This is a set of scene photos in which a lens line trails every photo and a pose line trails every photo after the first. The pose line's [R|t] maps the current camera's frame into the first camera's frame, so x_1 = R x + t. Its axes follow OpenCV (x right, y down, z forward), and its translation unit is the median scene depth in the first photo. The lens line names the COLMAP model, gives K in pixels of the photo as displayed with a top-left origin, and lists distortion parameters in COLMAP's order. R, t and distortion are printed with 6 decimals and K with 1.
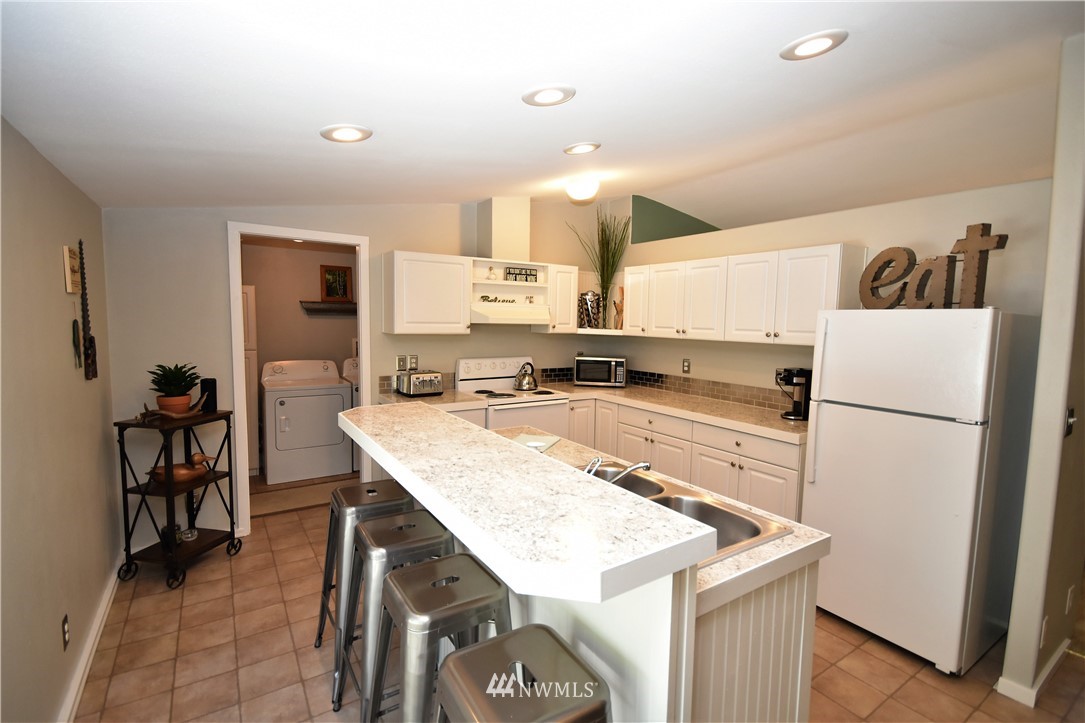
lens RADIAL K [[501.0, 0, 544.5], [0, 501.0, 361.1], [0, 0, 1]] dist [0.002124, 0.000085]
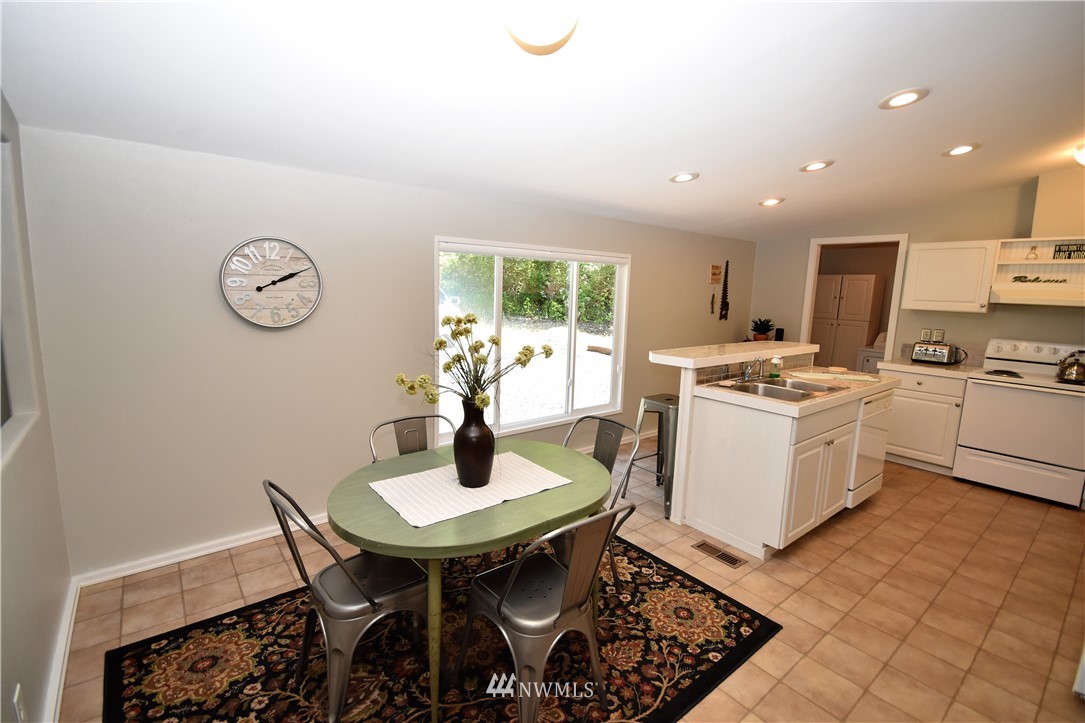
lens RADIAL K [[478.7, 0, 541.5], [0, 478.7, 360.4], [0, 0, 1]] dist [0.004353, -0.009053]
pose [[0.087795, 0.126935, -0.988018, 0.722941], [-0.106578, 0.987352, 0.117379, 0.025573], [0.990421, 0.094995, 0.100213, -0.029182]]
